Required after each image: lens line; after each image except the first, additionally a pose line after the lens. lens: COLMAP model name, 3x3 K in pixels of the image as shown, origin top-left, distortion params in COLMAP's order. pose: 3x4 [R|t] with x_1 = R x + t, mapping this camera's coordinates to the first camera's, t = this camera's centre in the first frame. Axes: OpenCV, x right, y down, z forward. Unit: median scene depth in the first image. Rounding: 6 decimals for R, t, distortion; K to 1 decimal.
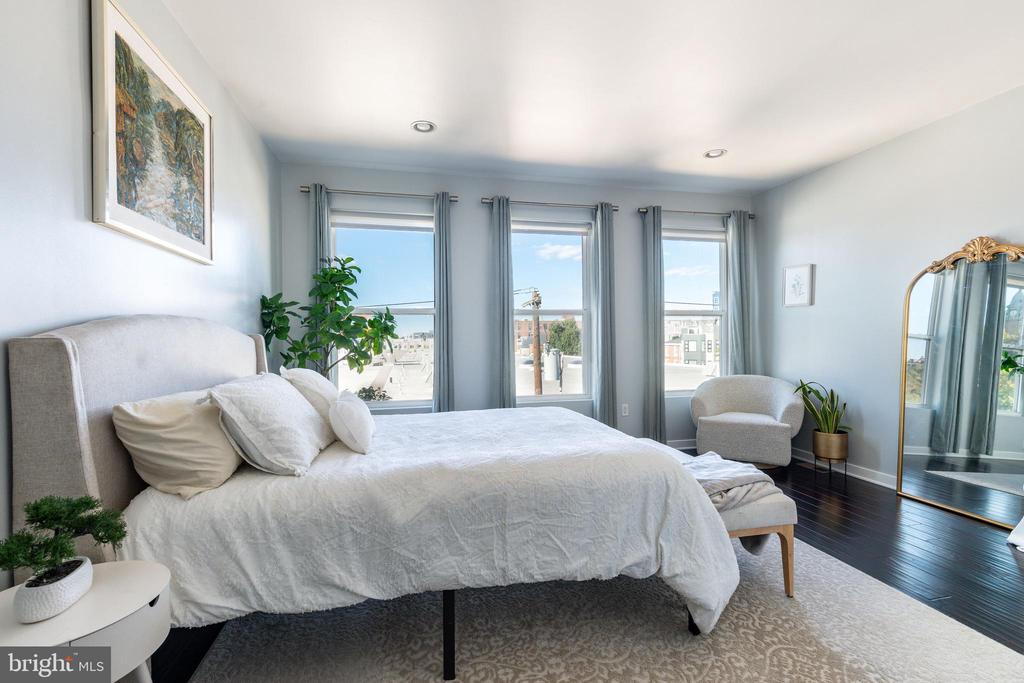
lens RADIAL K [[458.3, 0, 514.5], [0, 458.3, 329.4], [0, 0, 1]] dist [0.003300, 0.000171]
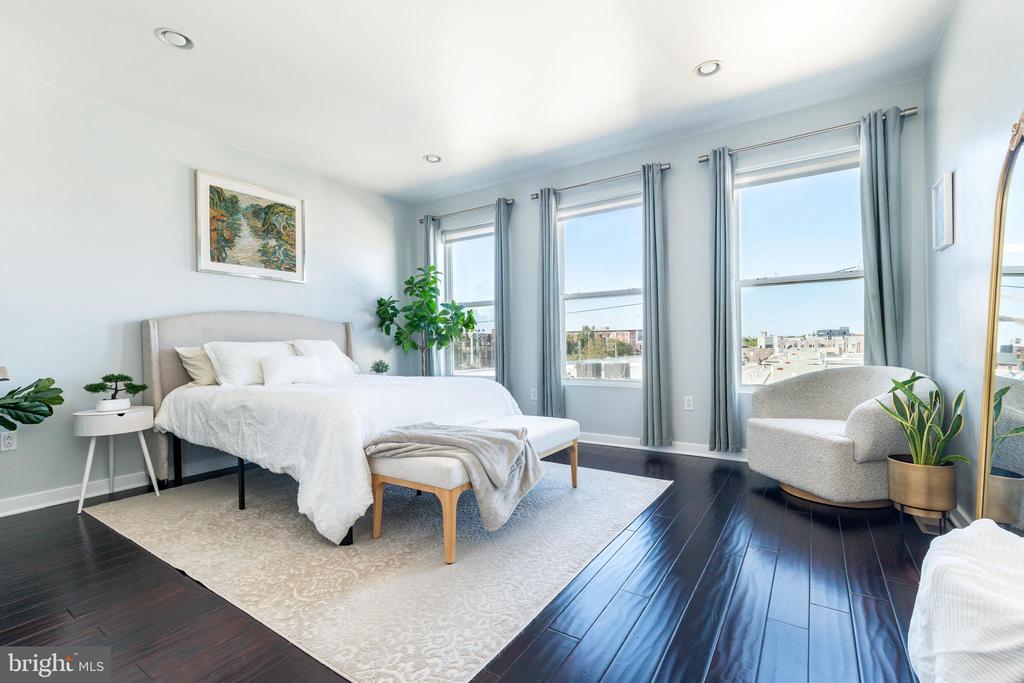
lens RADIAL K [[458.3, 0, 514.5], [0, 458.3, 329.4], [0, 0, 1]] dist [0.003300, 0.000171]
pose [[0.693529, -0.023652, -0.720041, 1.436366], [0.024424, 0.999658, -0.009312, 0.092050], [0.720015, -0.011129, 0.693869, 0.419309]]
